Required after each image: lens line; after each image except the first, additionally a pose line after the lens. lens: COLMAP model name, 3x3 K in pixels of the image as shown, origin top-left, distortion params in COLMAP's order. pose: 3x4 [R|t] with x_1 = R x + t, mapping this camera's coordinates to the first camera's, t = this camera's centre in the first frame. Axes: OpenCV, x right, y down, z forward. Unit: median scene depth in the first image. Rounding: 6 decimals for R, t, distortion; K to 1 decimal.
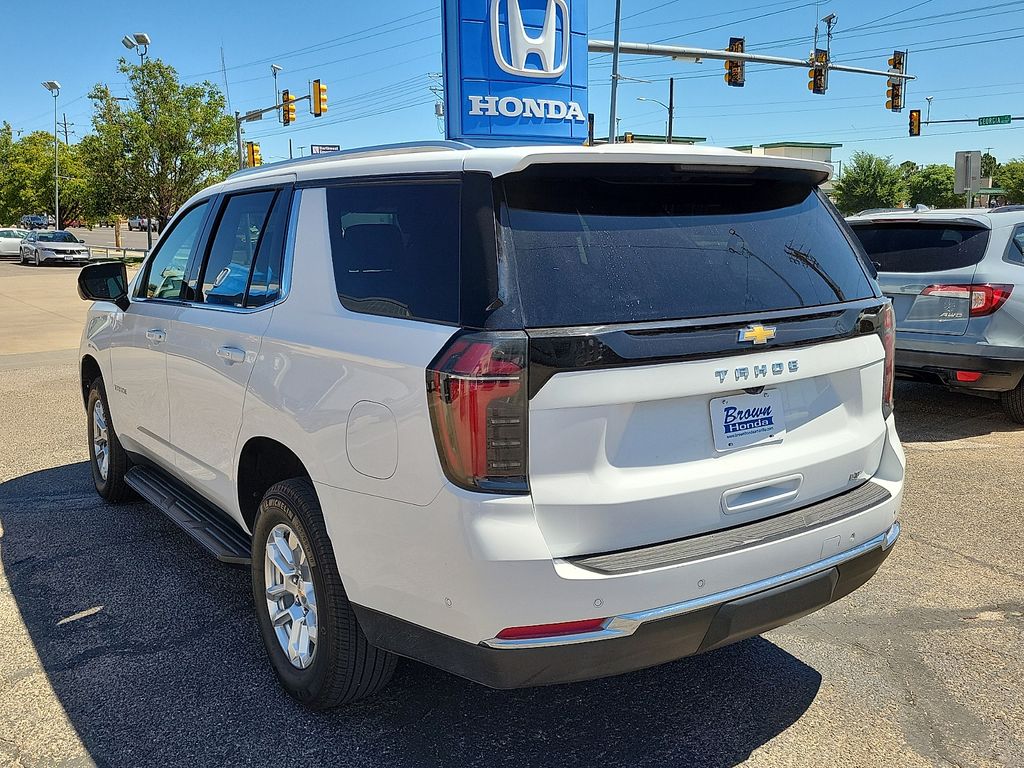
lens RADIAL K [[917.4, 0, 500.2], [0, 917.4, 385.0], [0, 0, 1]] dist [0.047853, -0.017901]
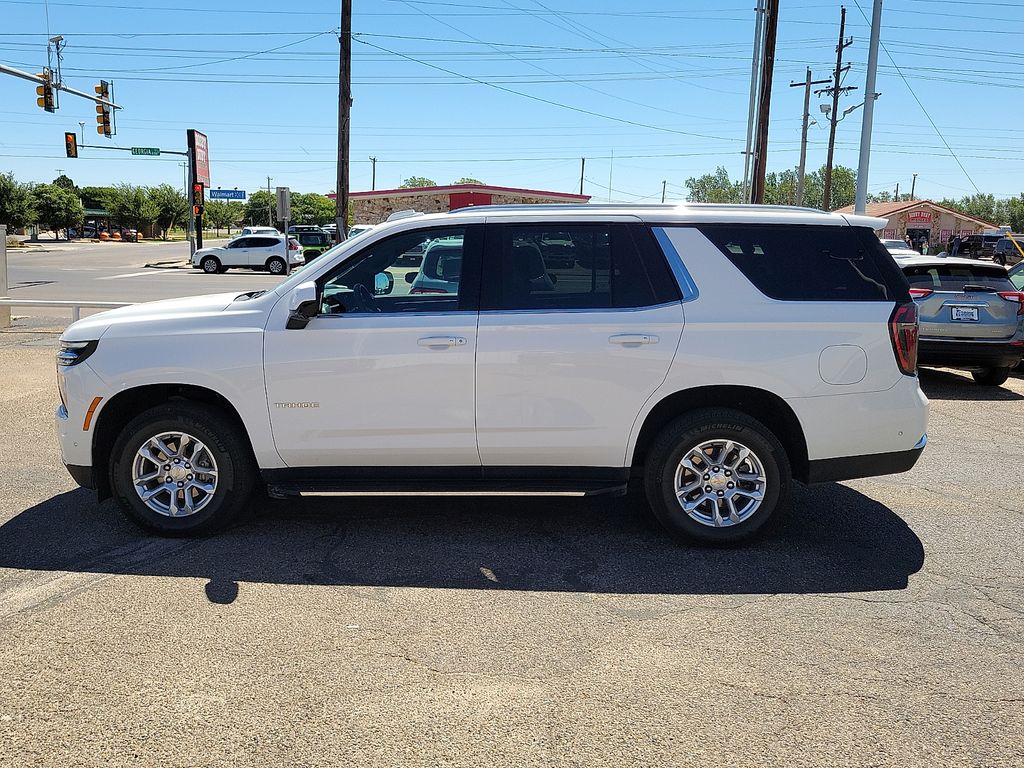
lens RADIAL K [[912.3, 0, 492.5], [0, 912.3, 380.2], [0, 0, 1]] dist [0.046119, -0.009452]
pose [[0.597270, -0.102819, 0.795422, -1.394909], [0.120884, 0.991960, 0.037454, -0.043900], [-0.792878, 0.073784, 0.604897, 0.275285]]
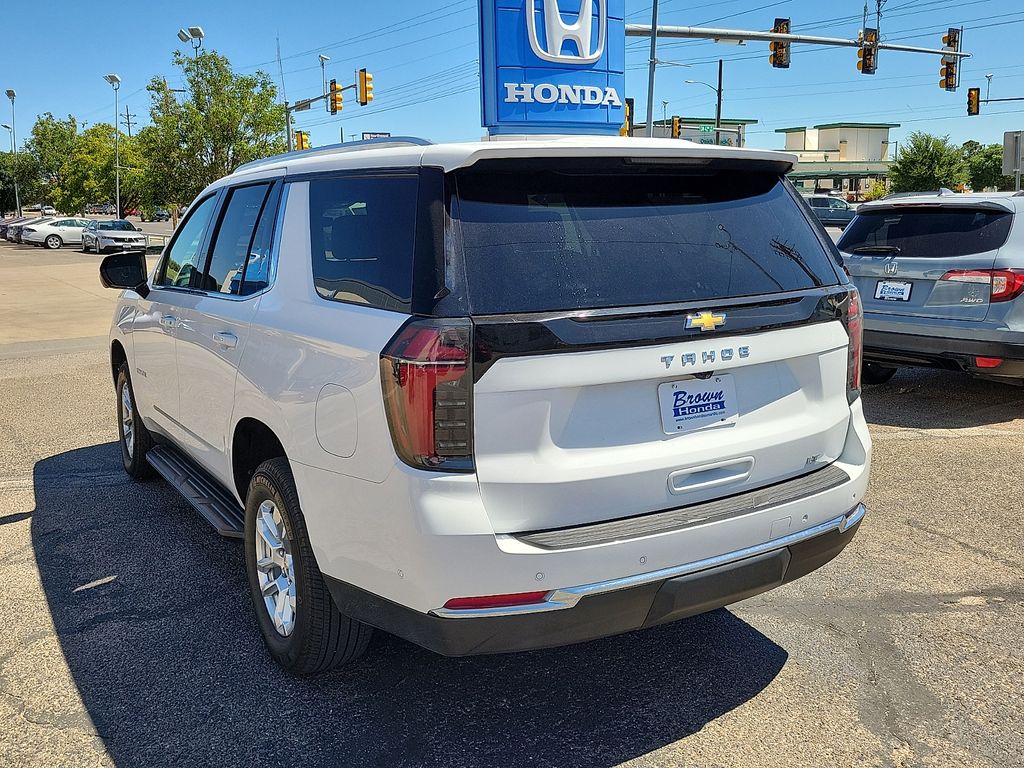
lens RADIAL K [[912.3, 0, 492.5], [0, 912.3, 380.2], [0, 0, 1]] dist [0.046119, -0.009452]
pose [[0.998029, 0.004280, -0.062609, 0.070939], [-0.003568, 0.999928, 0.011479, 0.000177], [0.062654, -0.011233, 0.997972, -0.027690]]
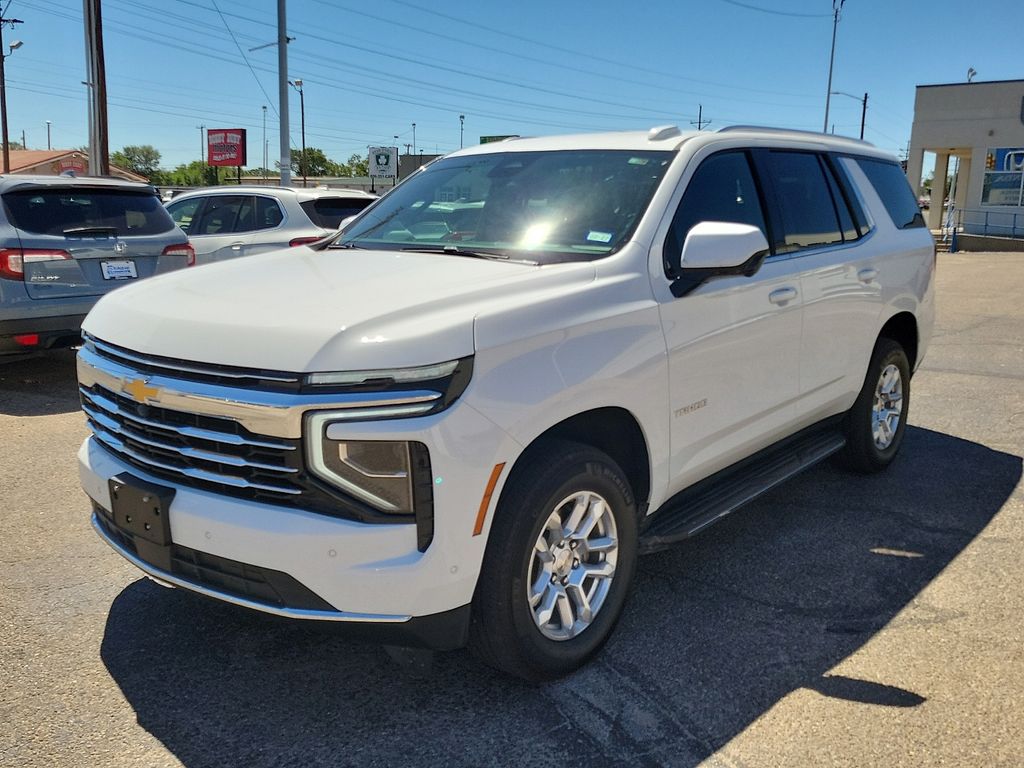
lens RADIAL K [[913.3, 0, 492.2], [0, 913.3, 371.8], [0, 0, 1]] dist [0.040932, -0.012645]
pose [[-0.266825, -0.167078, 0.949152, -1.310014], [0.162997, 0.962847, 0.215310, -0.248365], [-0.949861, 0.212159, -0.229678, 1.665962]]
